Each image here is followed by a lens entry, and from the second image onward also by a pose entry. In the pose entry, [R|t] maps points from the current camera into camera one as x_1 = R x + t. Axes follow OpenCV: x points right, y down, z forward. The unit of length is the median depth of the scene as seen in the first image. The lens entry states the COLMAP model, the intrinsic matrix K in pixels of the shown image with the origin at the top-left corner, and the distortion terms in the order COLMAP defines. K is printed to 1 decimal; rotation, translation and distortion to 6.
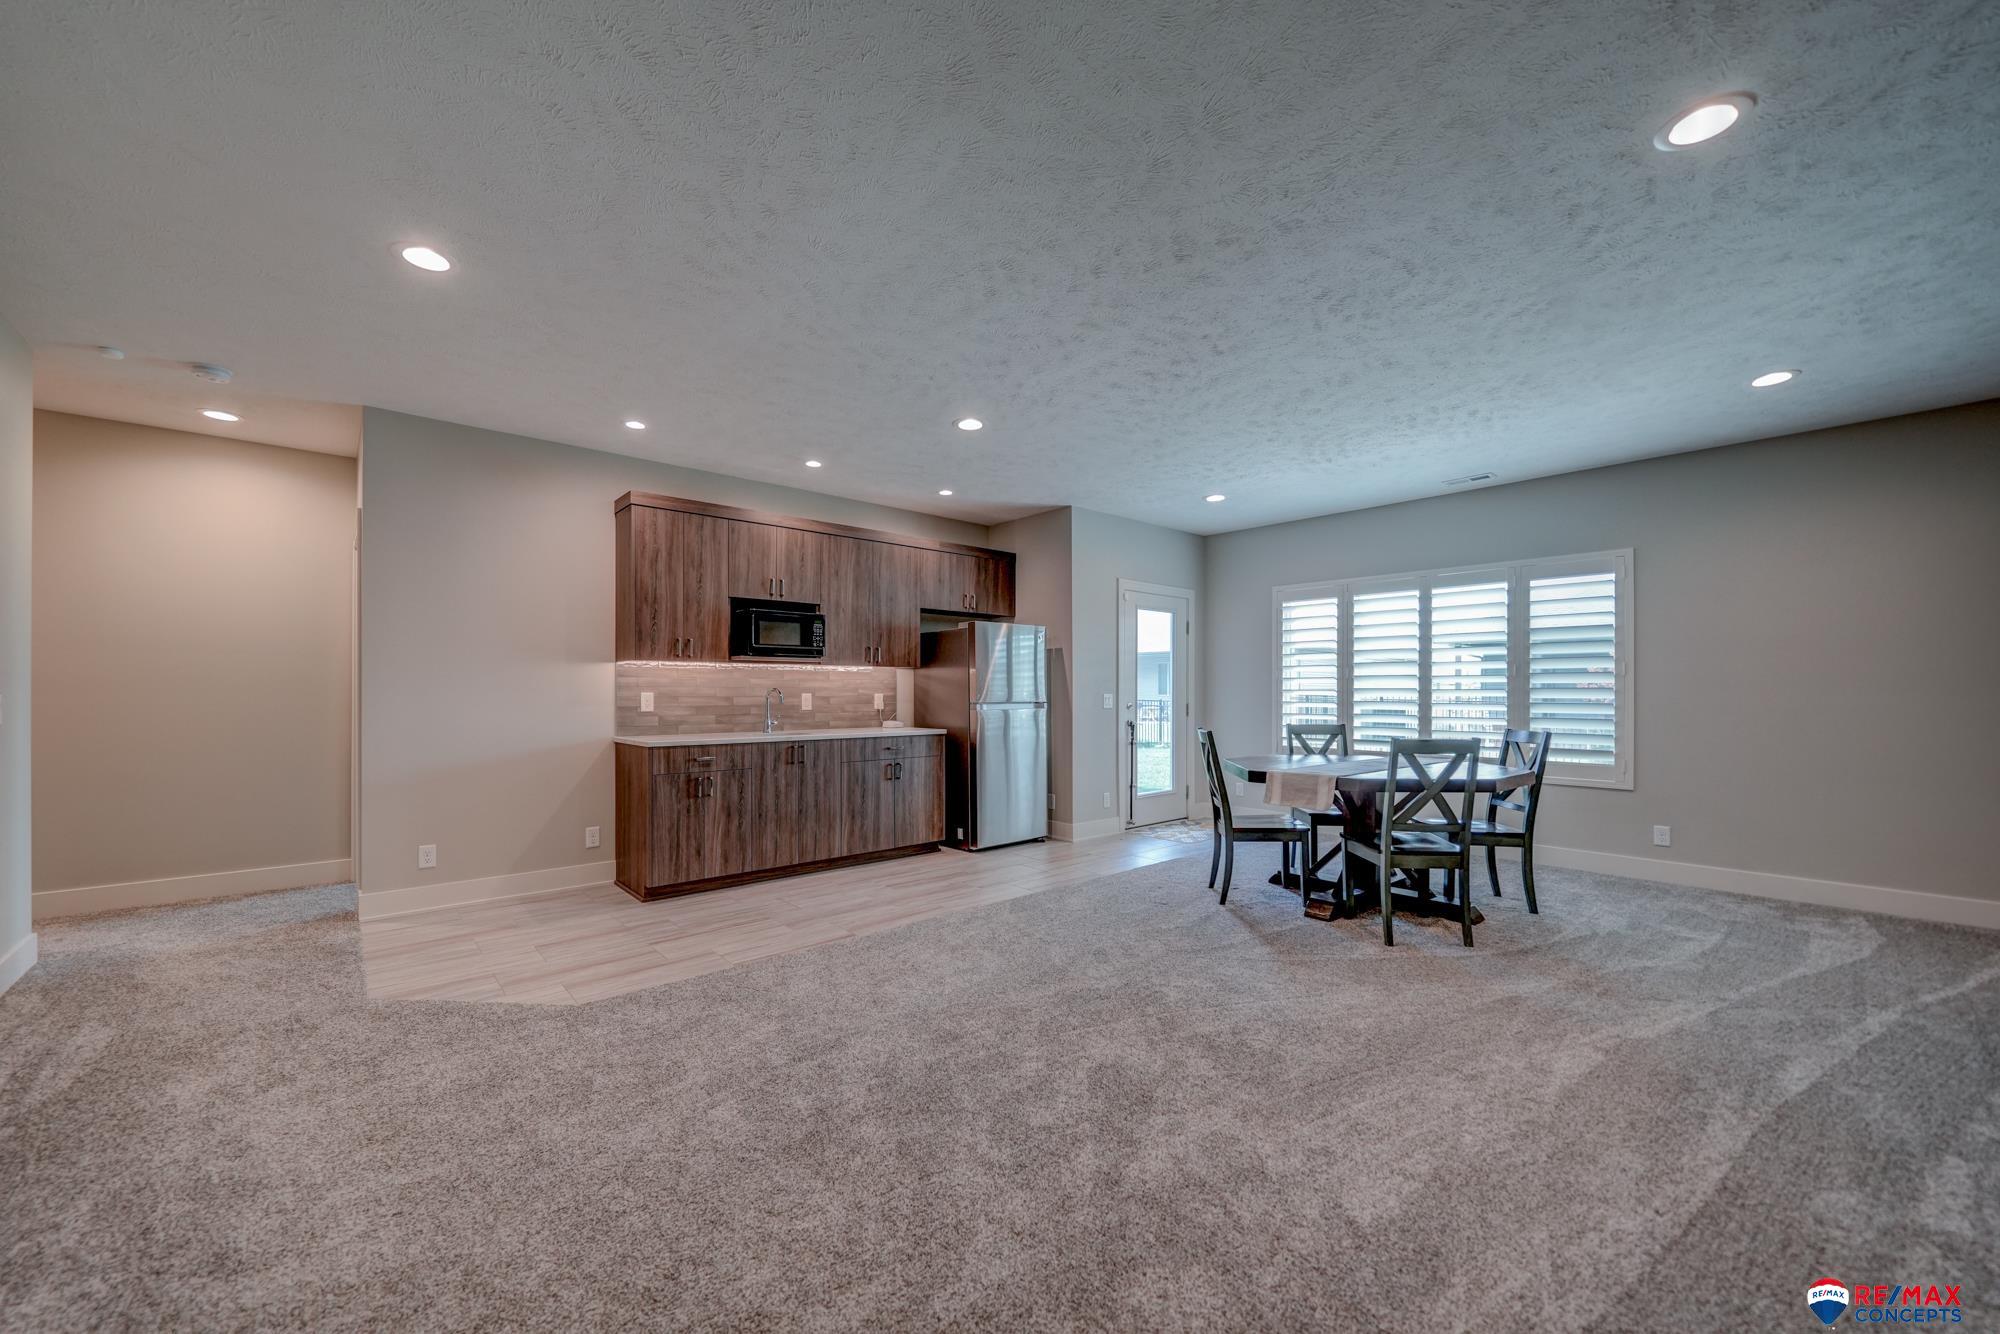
lens RADIAL K [[763.7, 0, 998.4], [0, 763.7, 696.4], [0, 0, 1]] dist [0.001146, 0.000172]
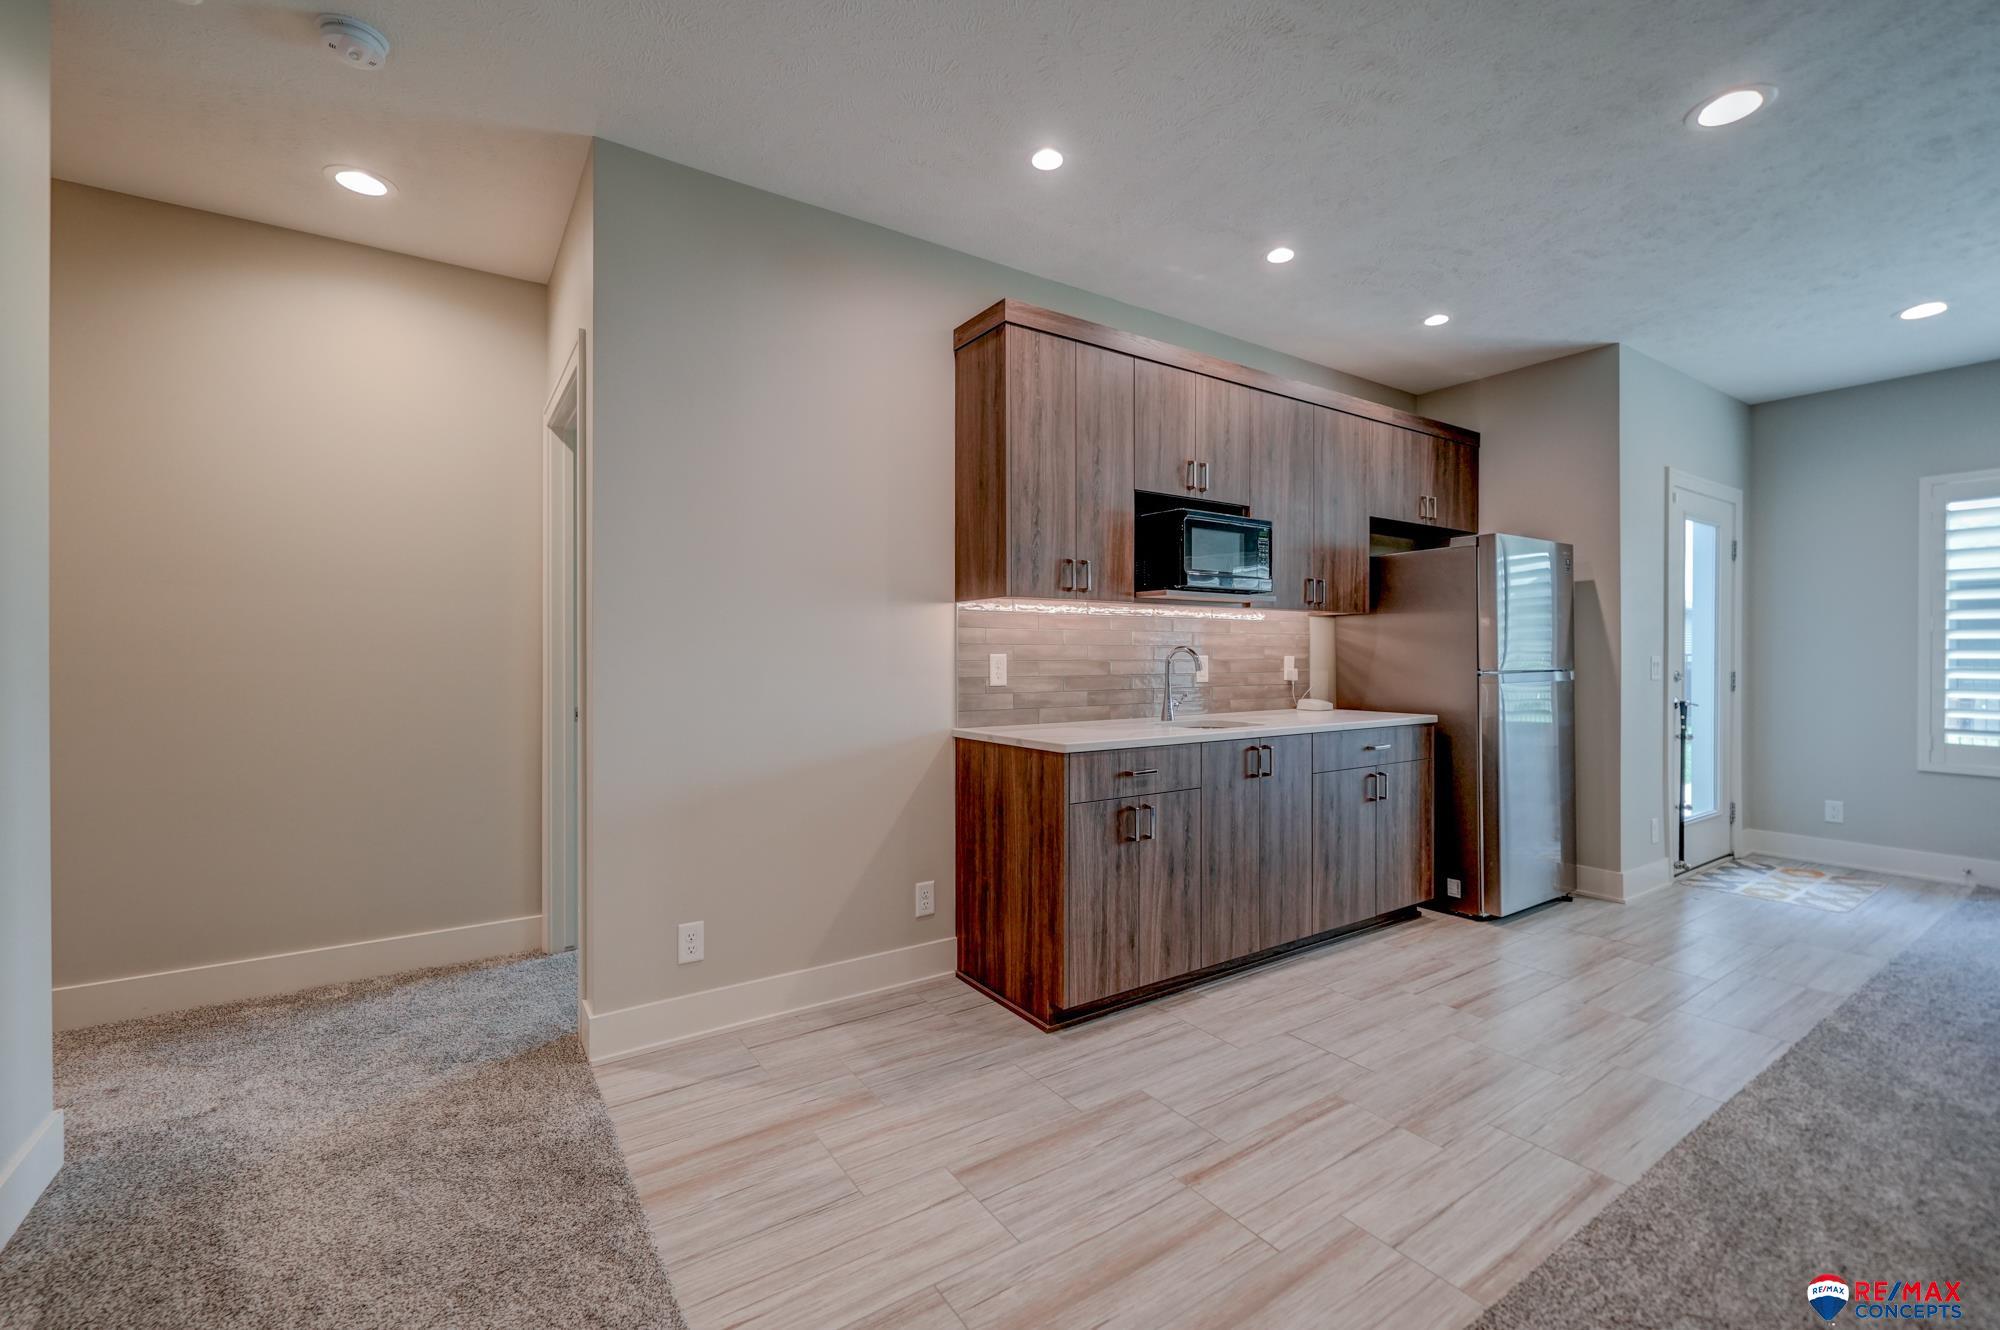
lens RADIAL K [[843.7, 0, 1003.7], [0, 843.7, 662.7], [0, 0, 1]] dist [0.003224, -0.000025]
pose [[0.992143, -0.000171, -0.125110, -0.377844], [0.000375, 0.999999, 0.001609, 0.000953], [0.125110, -0.001643, 0.992142, 0.351274]]
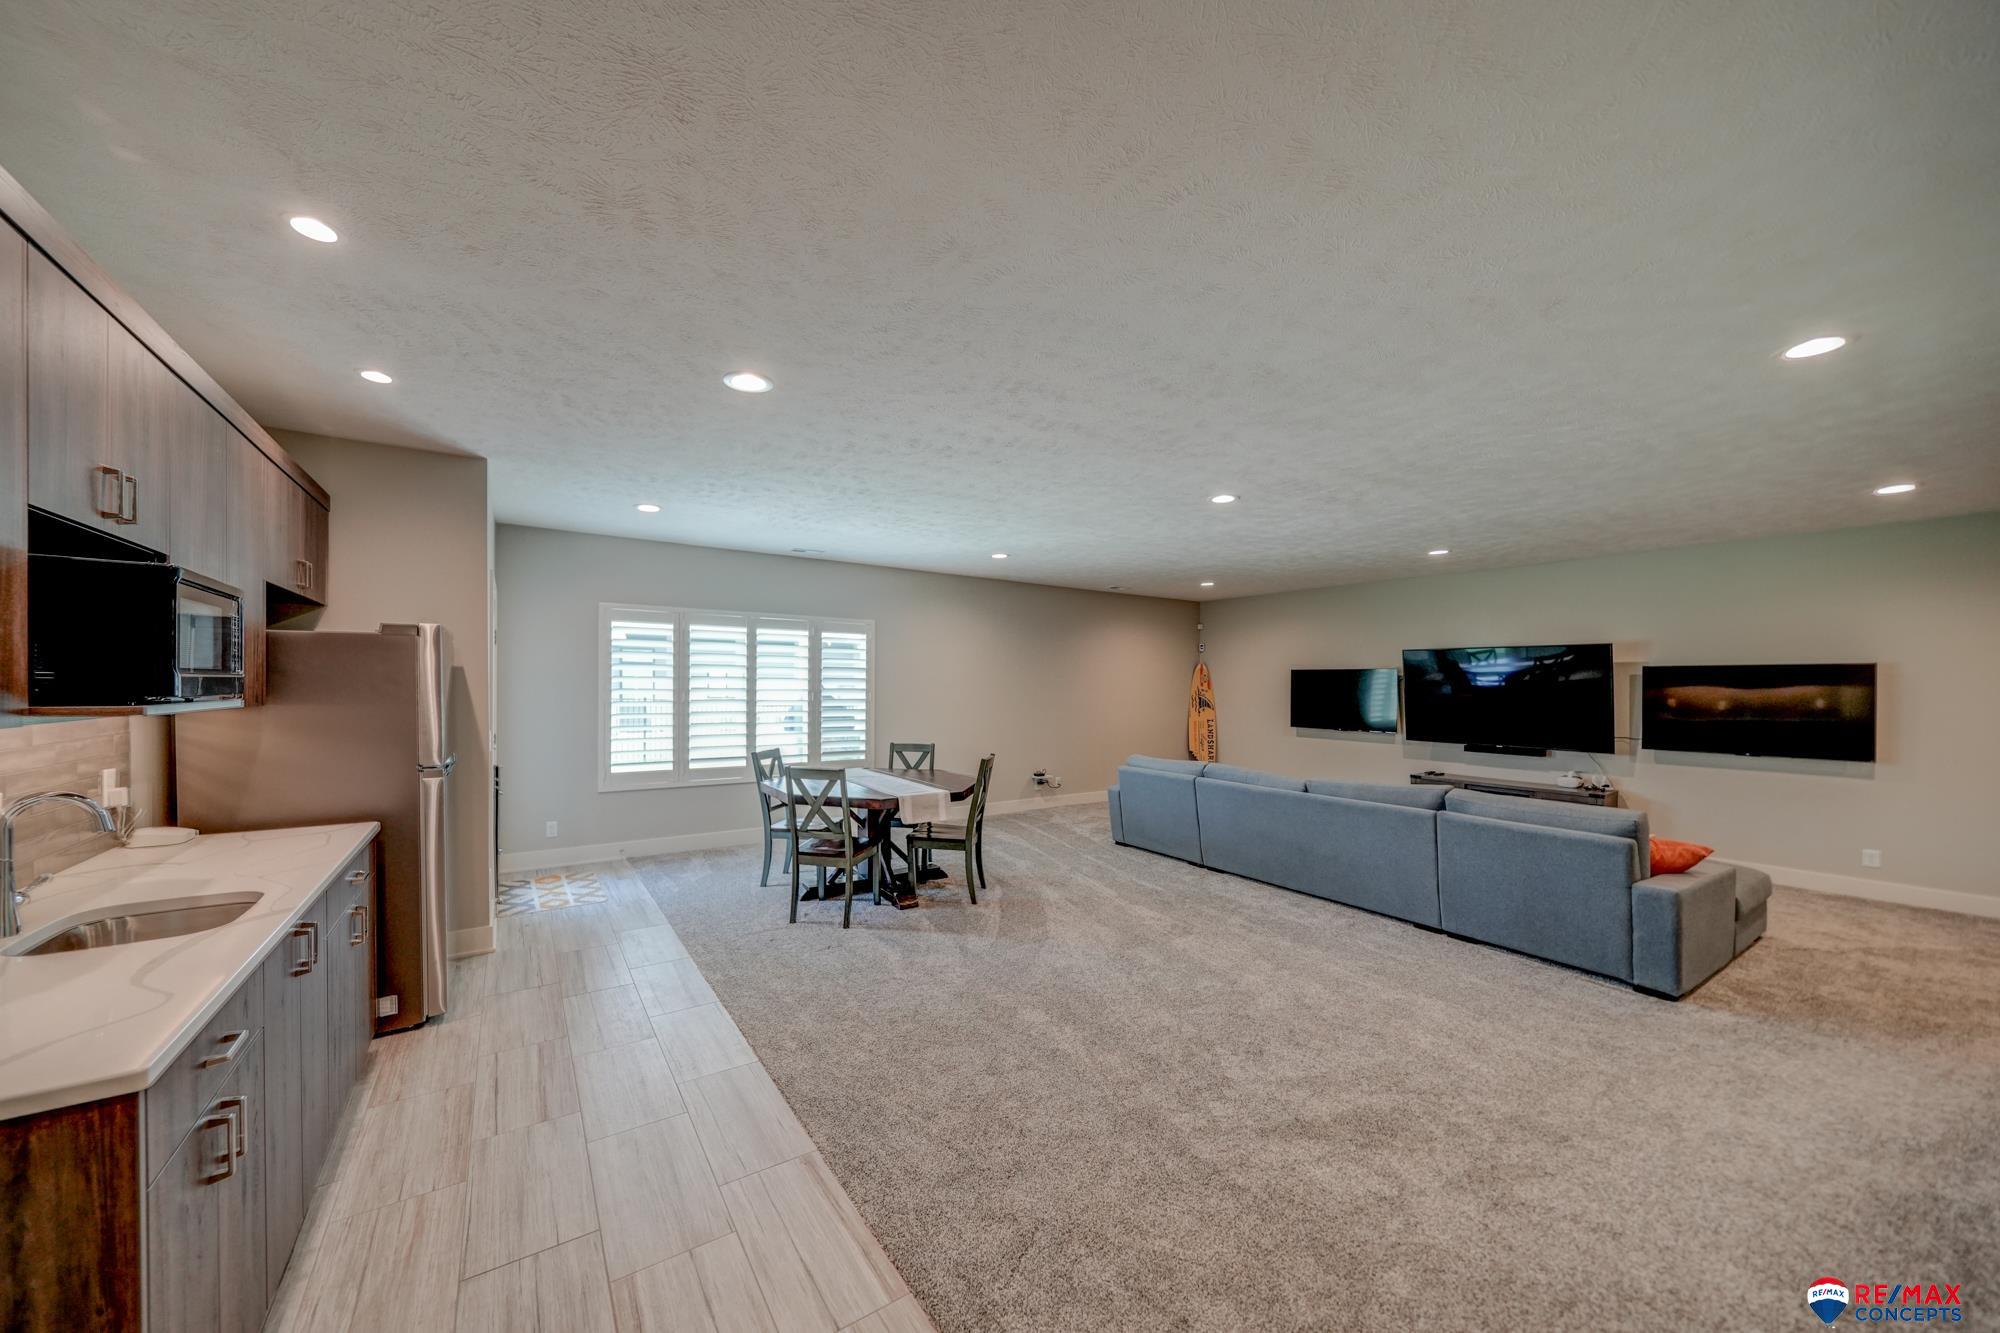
lens RADIAL K [[700.4, 0, 969.7], [0, 700.4, 689.6], [0, 0, 1]] dist [0.000366, 0.000250]
pose [[0.138467, -0.007931, 0.990335, -0.581060], [-0.002989, 0.999960, 0.008426, -0.063722], [-0.990362, -0.004127, 0.138438, 0.612598]]
